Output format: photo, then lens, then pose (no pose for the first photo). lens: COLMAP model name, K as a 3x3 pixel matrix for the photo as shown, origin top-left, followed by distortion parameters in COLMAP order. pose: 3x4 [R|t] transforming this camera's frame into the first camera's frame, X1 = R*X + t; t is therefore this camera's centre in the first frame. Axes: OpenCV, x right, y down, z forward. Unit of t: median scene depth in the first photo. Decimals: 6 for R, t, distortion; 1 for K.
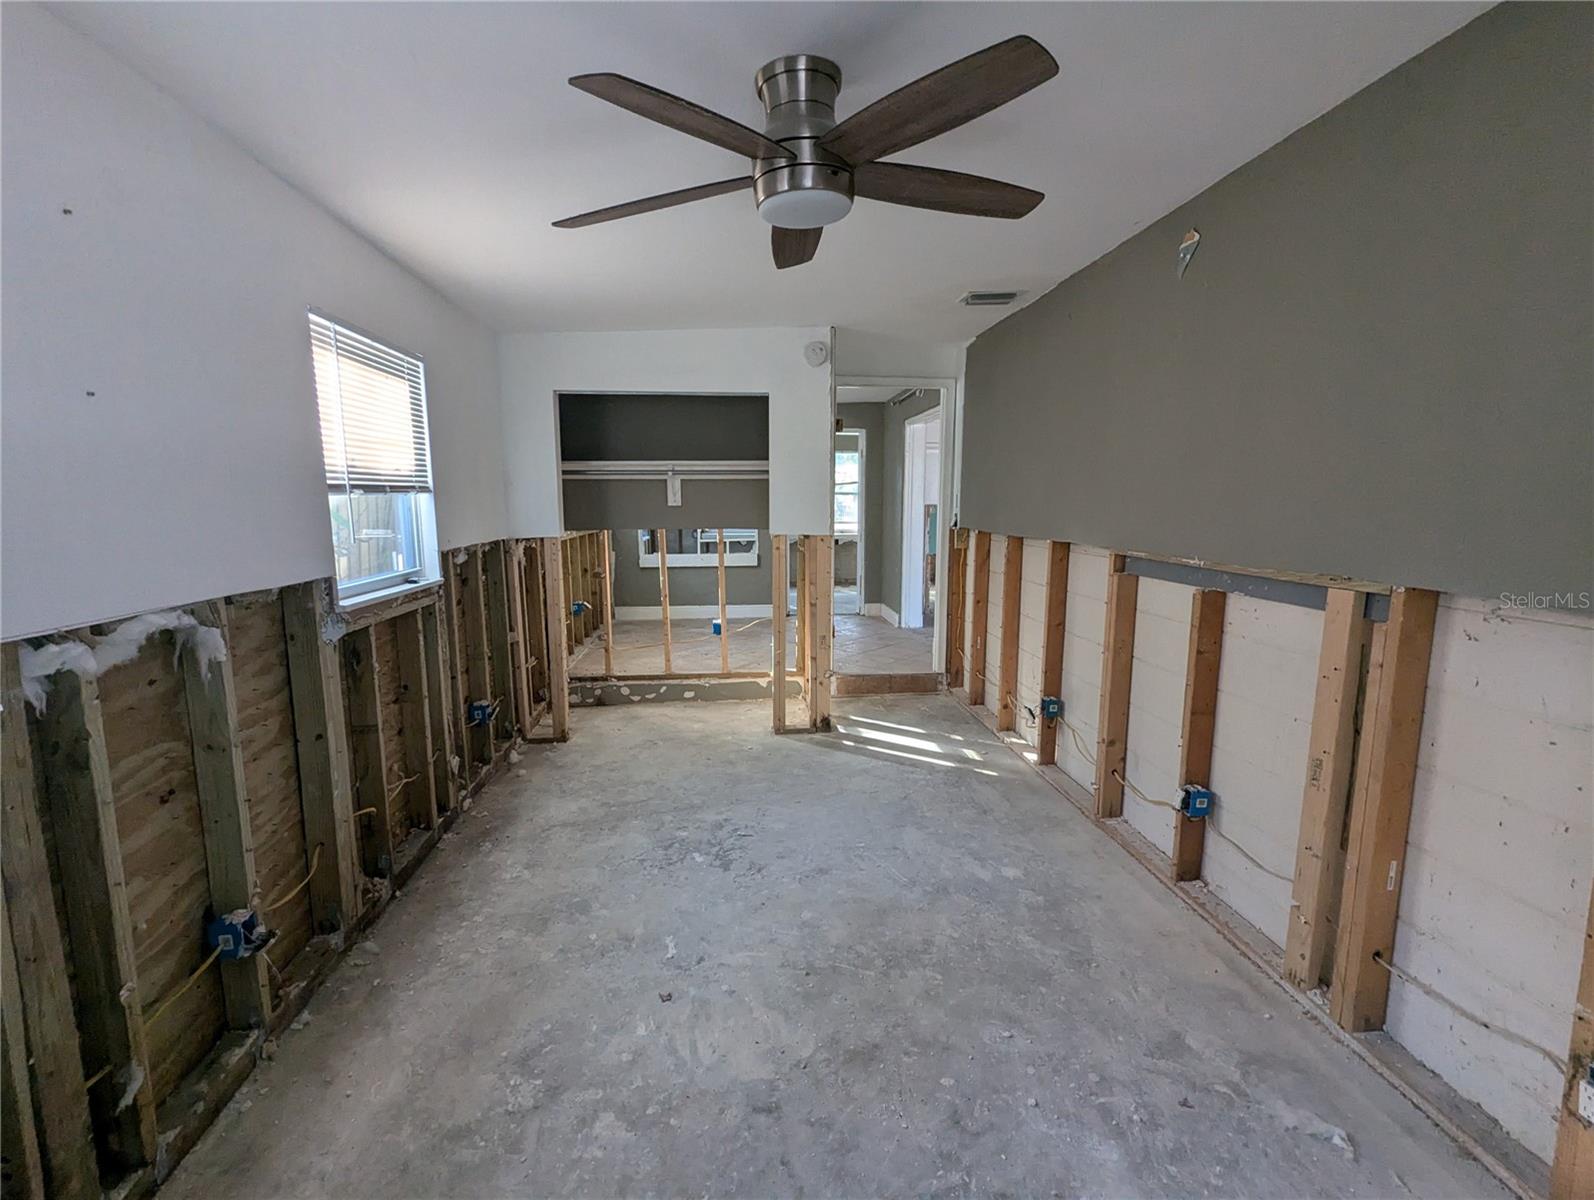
lens RADIAL K [[756.4, 0, 801.9], [0, 756.4, 605.7], [0, 0, 1]] dist [-0.000469, 0.004310]
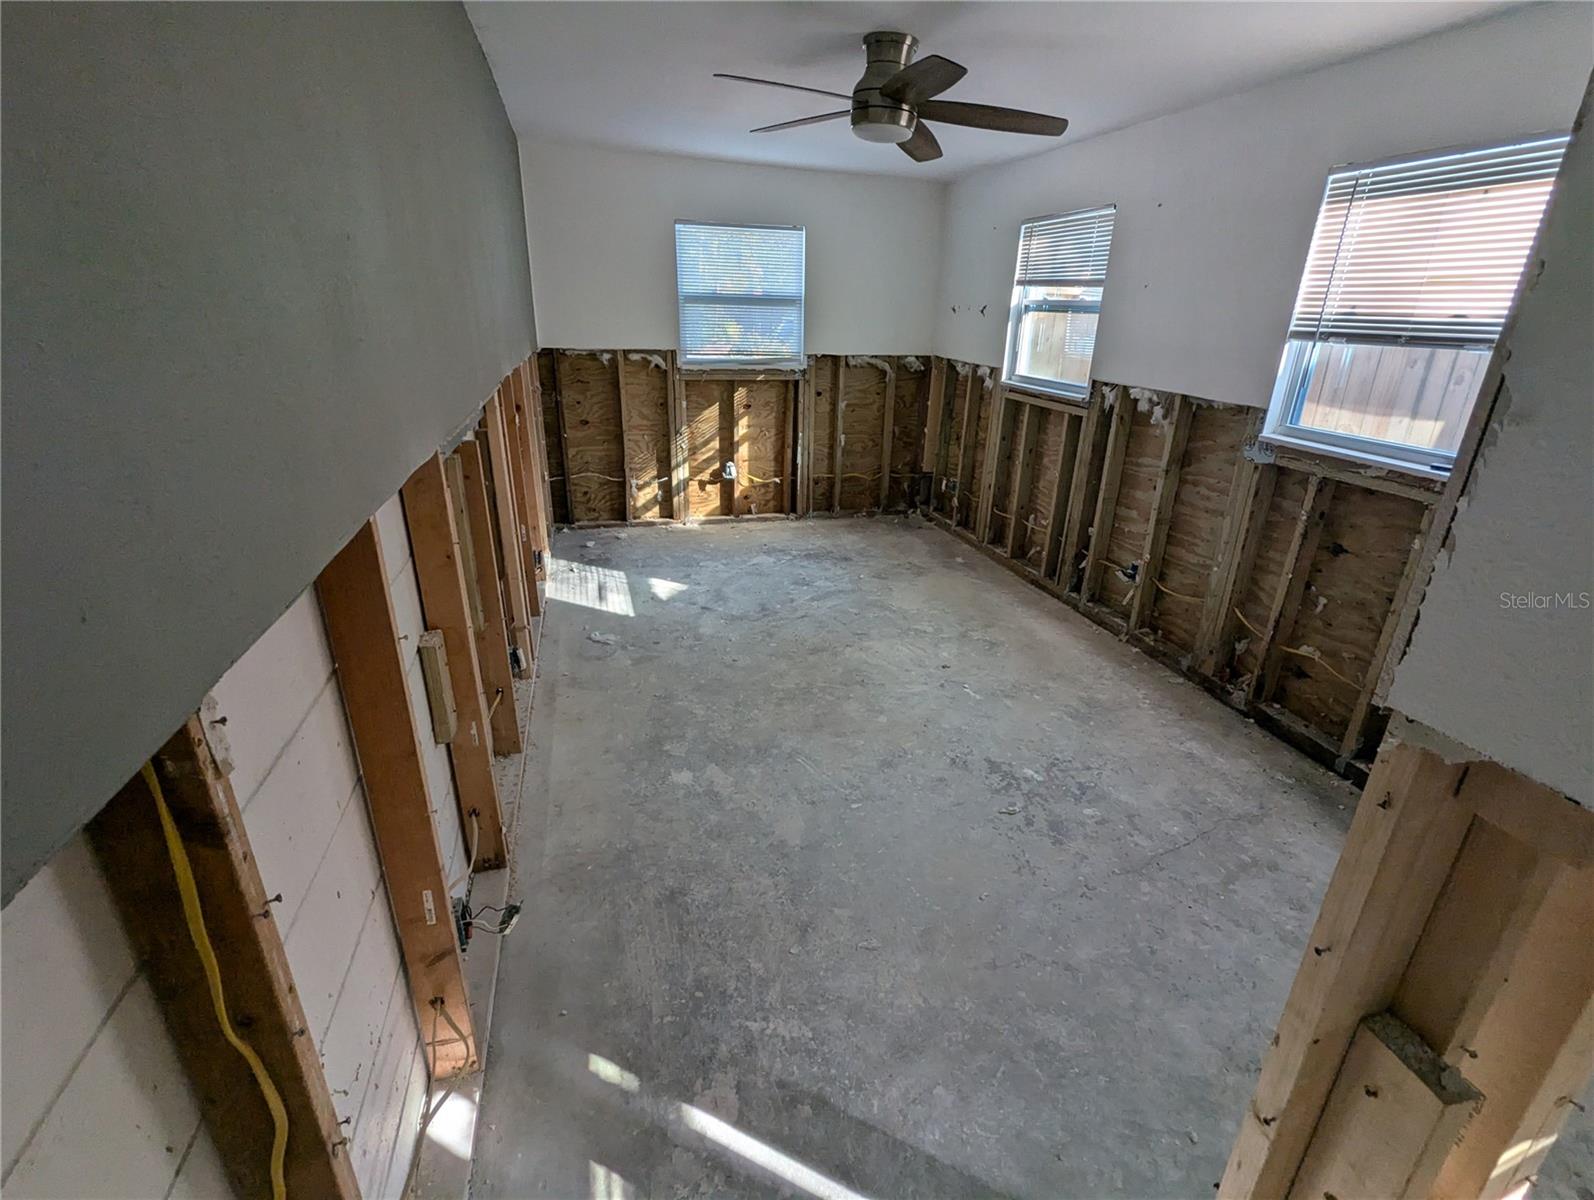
lens RADIAL K [[756.4, 0, 804.6], [0, 756.4, 605.7], [0, 0, 1]] dist [-0.000469, 0.004310]
pose [[-0.986631, 0.039344, -0.158152, 0.284510], [-0.044999, 0.866931, 0.496393, -0.291212], [0.156637, 0.496873, -0.853570, 1.793580]]
